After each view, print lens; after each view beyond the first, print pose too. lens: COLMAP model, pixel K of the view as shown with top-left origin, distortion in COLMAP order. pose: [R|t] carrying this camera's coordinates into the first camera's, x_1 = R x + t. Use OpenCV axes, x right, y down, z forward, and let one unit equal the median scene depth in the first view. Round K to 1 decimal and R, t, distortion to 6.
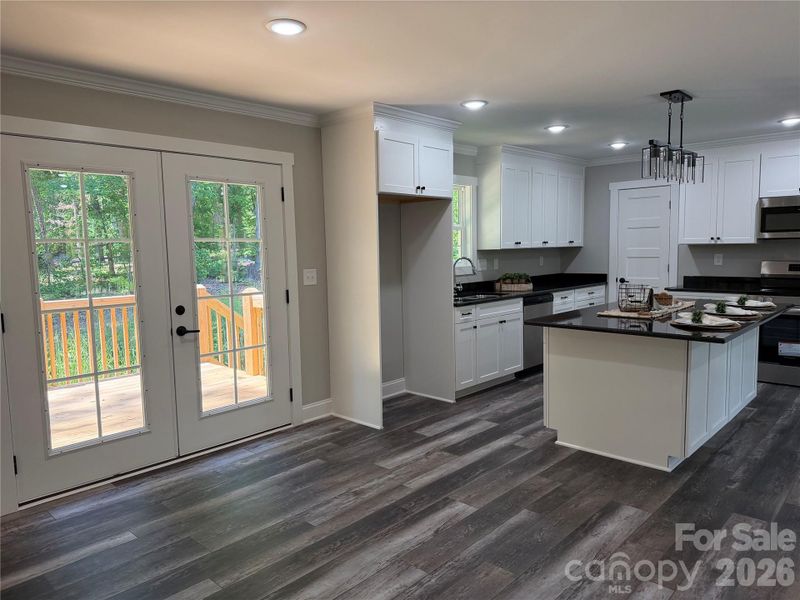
lens RADIAL K [[557.8, 0, 400.0], [0, 557.8, 303.1], [0, 0, 1]] dist [0.118827, -0.176124]
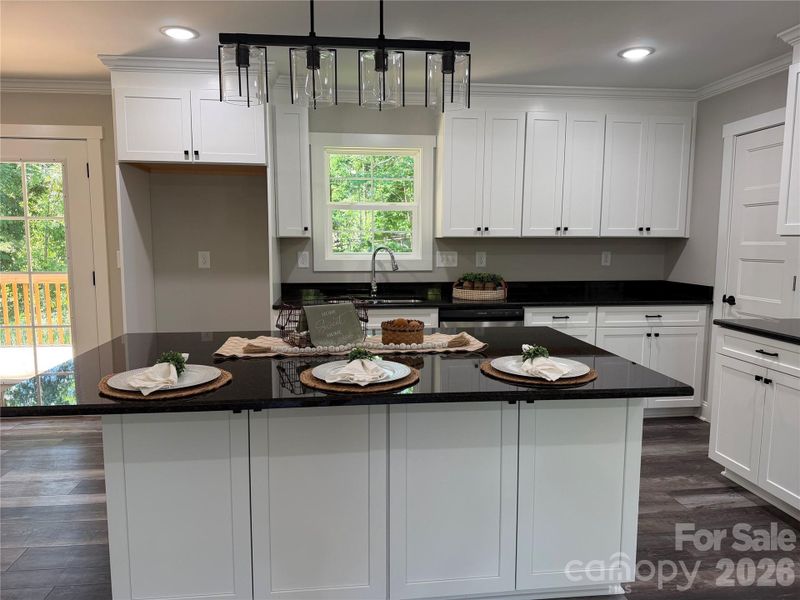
lens RADIAL K [[557.8, 0, 400.0], [0, 557.8, 303.1], [0, 0, 1]] dist [0.118827, -0.176124]
pose [[0.763782, 0.094809, -0.638473, 0.828468], [-0.084060, 0.995340, 0.047242, -0.060332], [0.639977, 0.017587, 0.768193, 0.606985]]
